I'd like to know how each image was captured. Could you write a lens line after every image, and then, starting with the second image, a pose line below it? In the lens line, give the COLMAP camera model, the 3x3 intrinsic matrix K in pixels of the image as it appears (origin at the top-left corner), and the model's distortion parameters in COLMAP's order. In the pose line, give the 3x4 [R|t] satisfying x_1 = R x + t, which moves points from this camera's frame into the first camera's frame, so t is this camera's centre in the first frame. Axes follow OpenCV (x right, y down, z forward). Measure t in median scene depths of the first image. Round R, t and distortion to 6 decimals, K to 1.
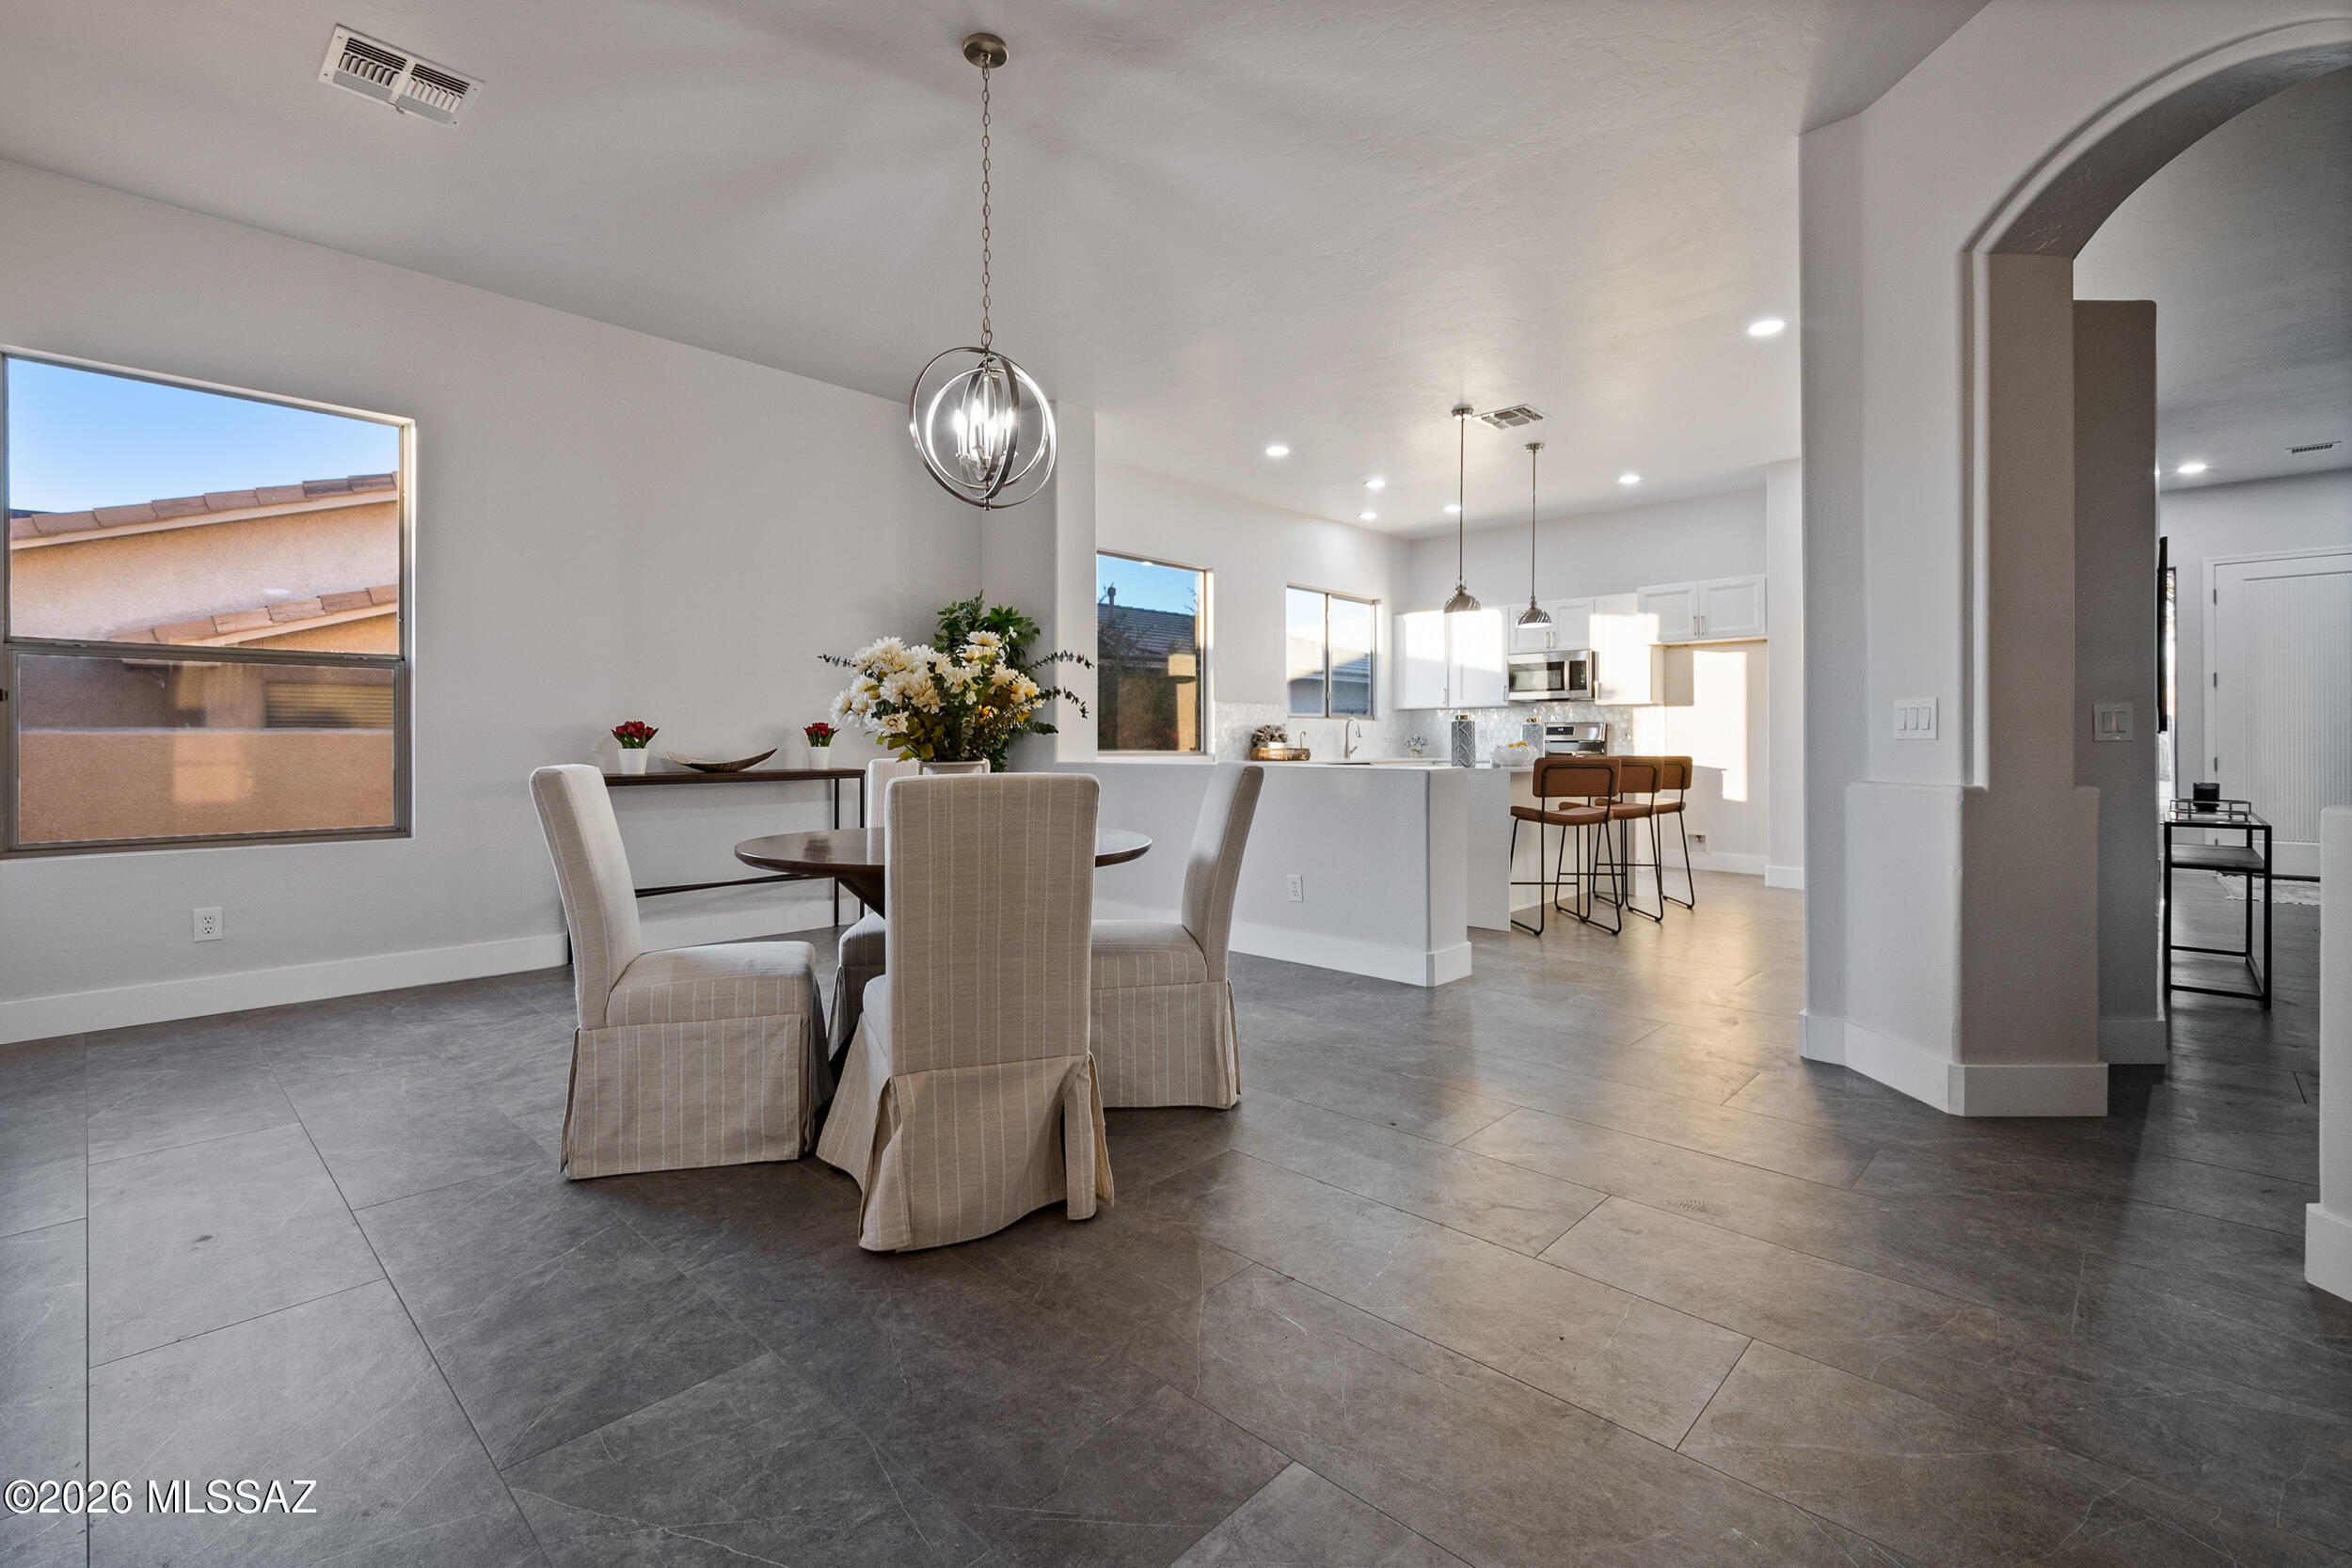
lens RADIAL K [[1036.1, 0, 1204.1], [0, 1036.1, 737.3], [0, 0, 1]] dist [0.008719, -0.000080]
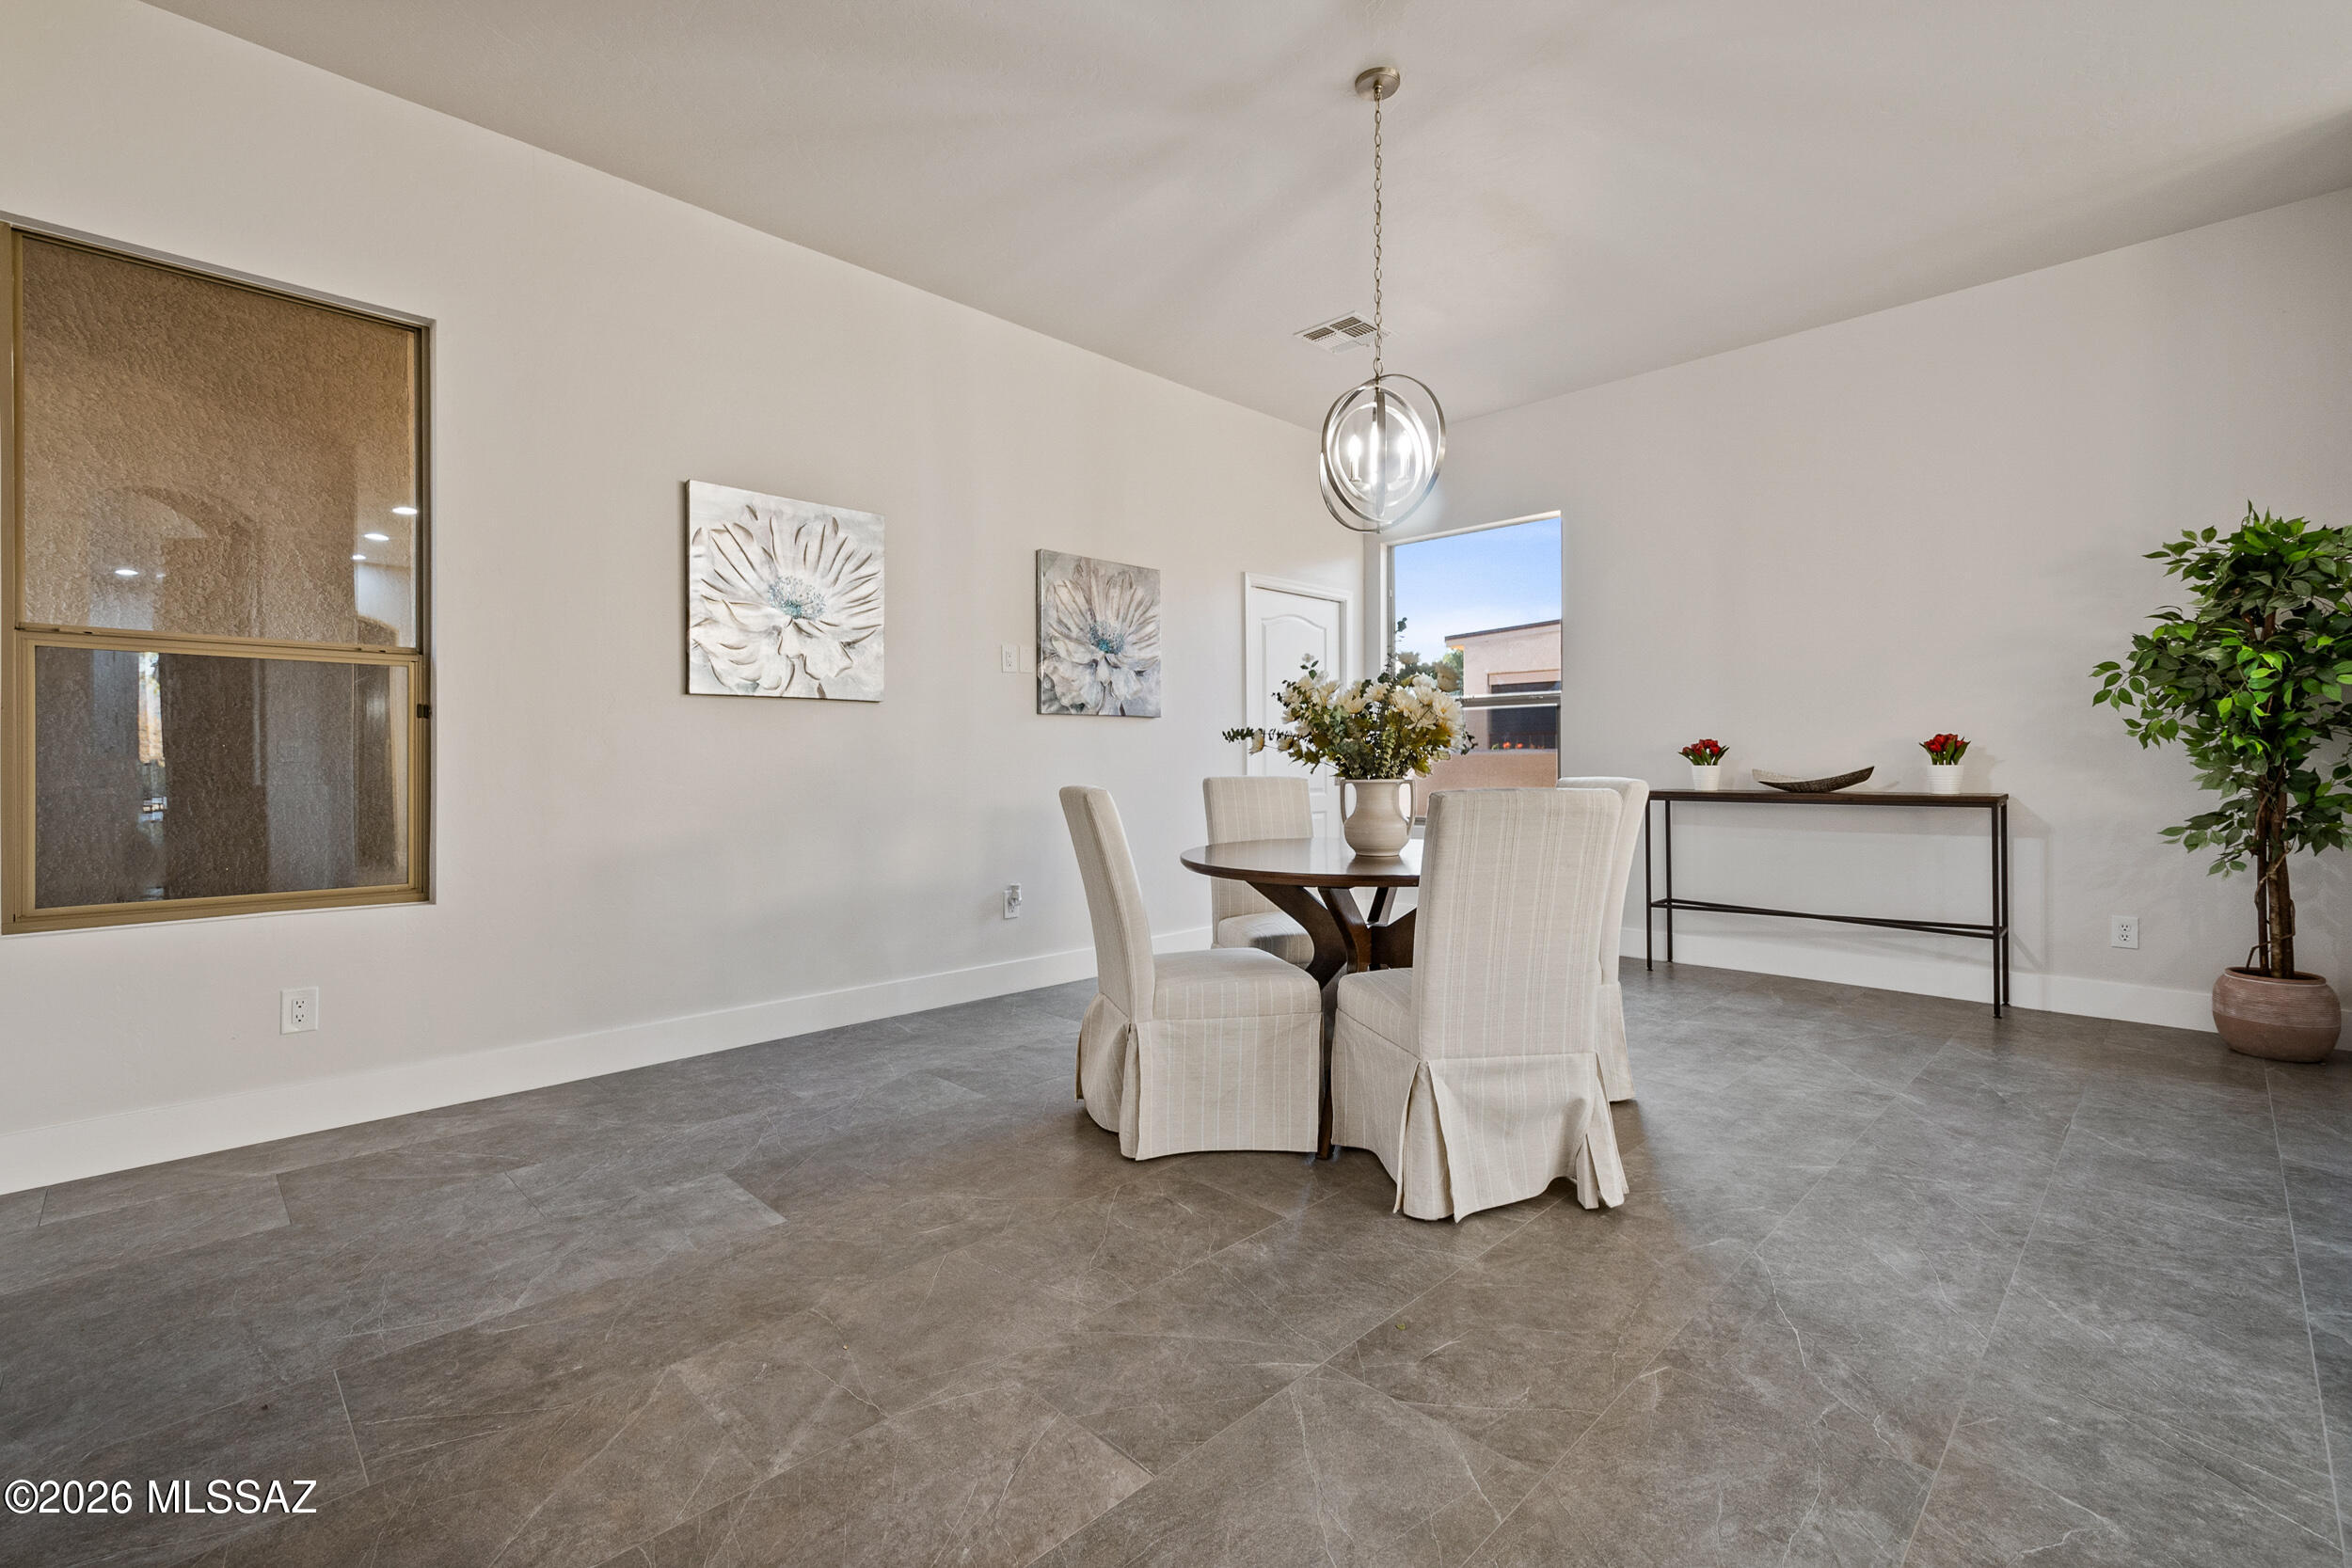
lens RADIAL K [[1036.1, 0, 1175.2], [0, 1036.1, 764.9], [0, 0, 1]] dist [0.008719, -0.000080]
pose [[-0.050656, 0.005332, -0.998702, 0.515528], [0.010604, 0.999932, 0.004801, -0.000888], [0.998660, -0.010347, -0.050709, 0.527500]]
